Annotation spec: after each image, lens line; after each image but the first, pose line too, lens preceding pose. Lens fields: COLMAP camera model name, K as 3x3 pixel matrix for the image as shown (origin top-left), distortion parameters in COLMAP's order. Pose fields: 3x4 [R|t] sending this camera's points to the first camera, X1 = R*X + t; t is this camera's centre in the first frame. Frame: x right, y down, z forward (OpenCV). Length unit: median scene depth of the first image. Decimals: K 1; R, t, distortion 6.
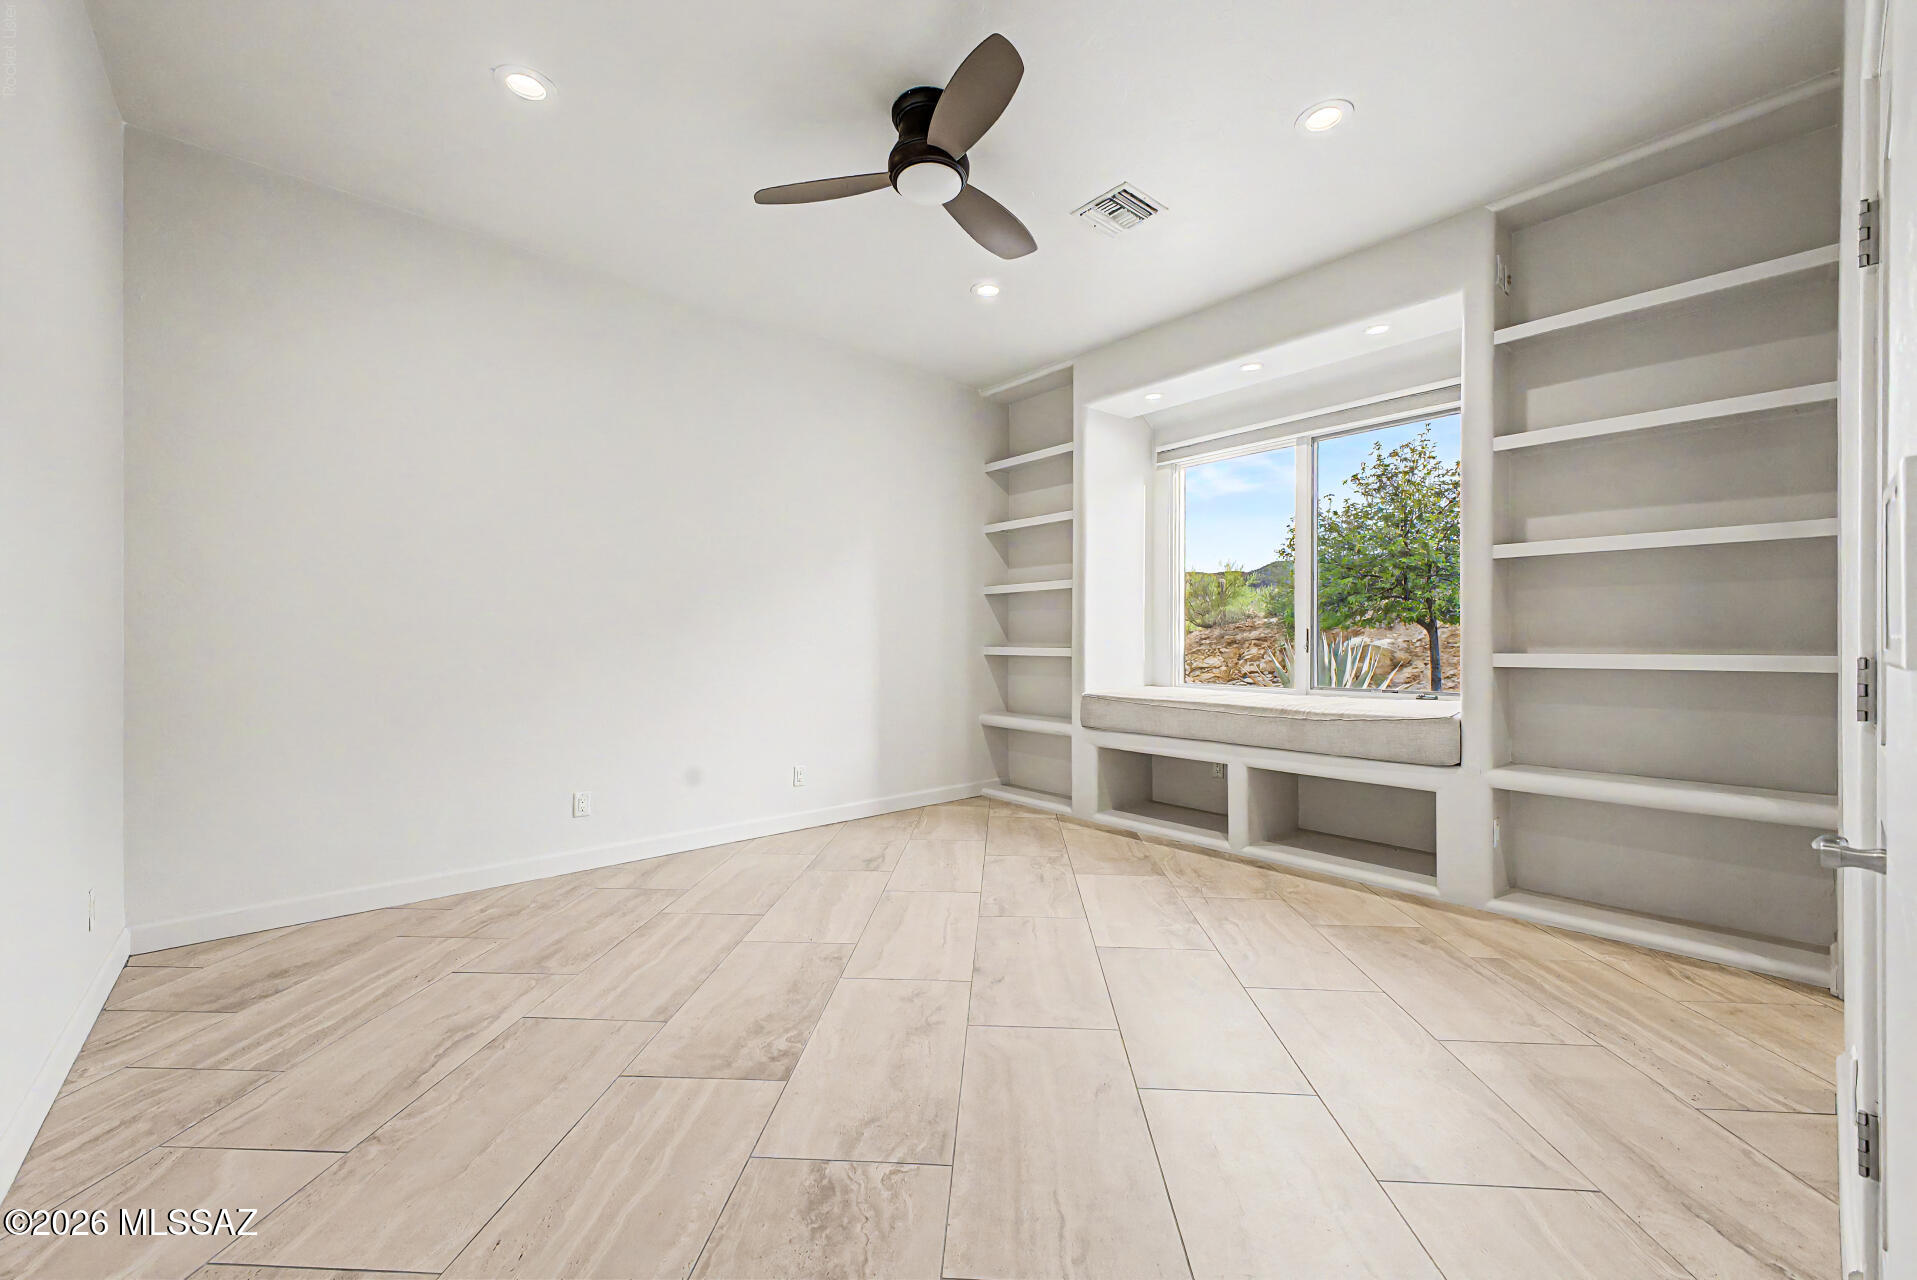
lens RADIAL K [[758.0, 0, 953.8], [0, 758.0, 643.7], [0, 0, 1]] dist [0.015350, -0.002107]
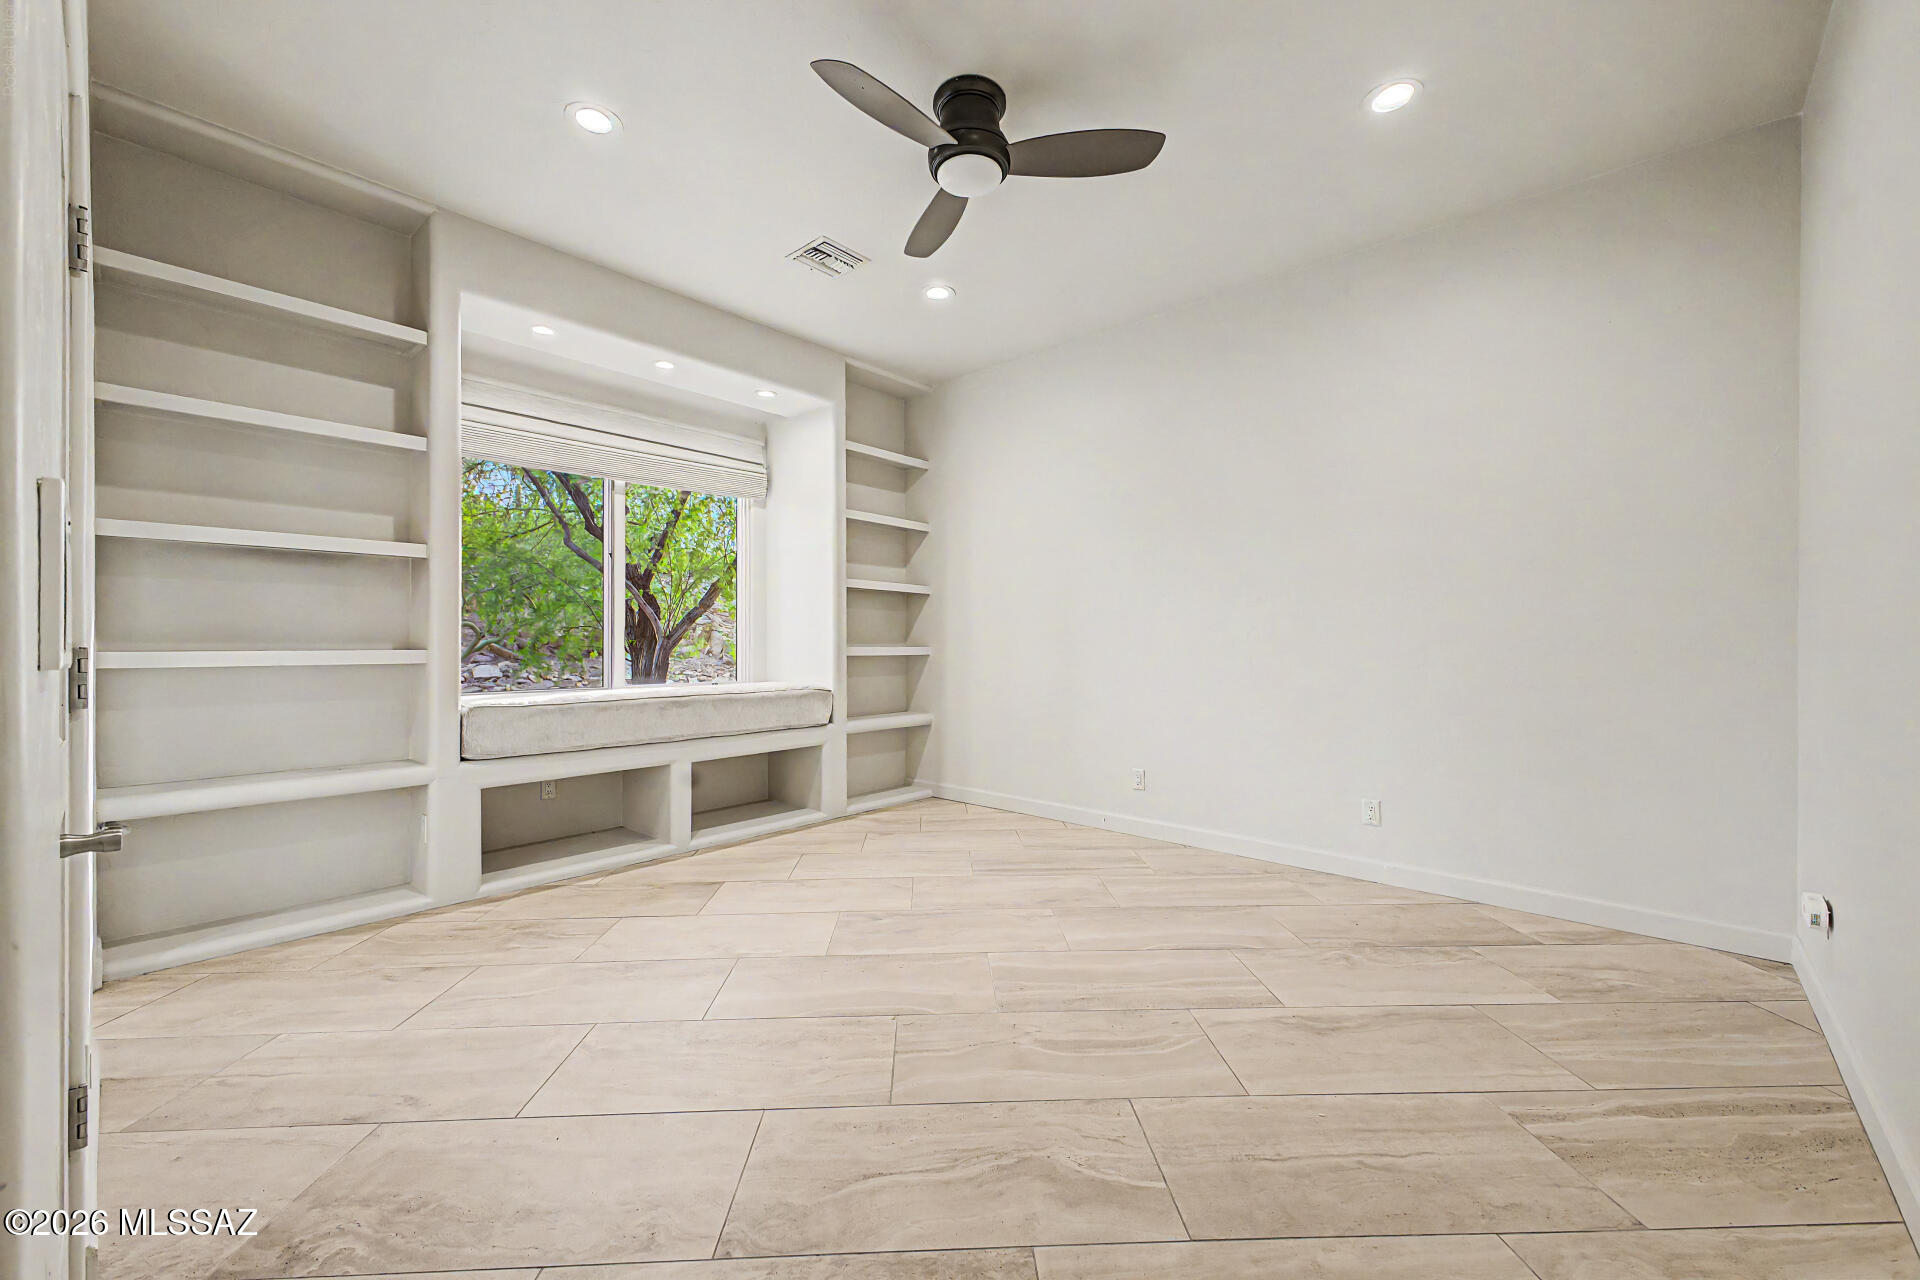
lens RADIAL K [[759.2, 0, 959.2], [0, 759.2, 635.3], [0, 0, 1]] dist [0.015350, -0.002107]
pose [[-0.122020, 0.005158, 0.992514, -0.657192], [0.001652, 0.999986, -0.004994, -0.001652], [-0.992526, 0.001031, -0.122027, 0.745105]]
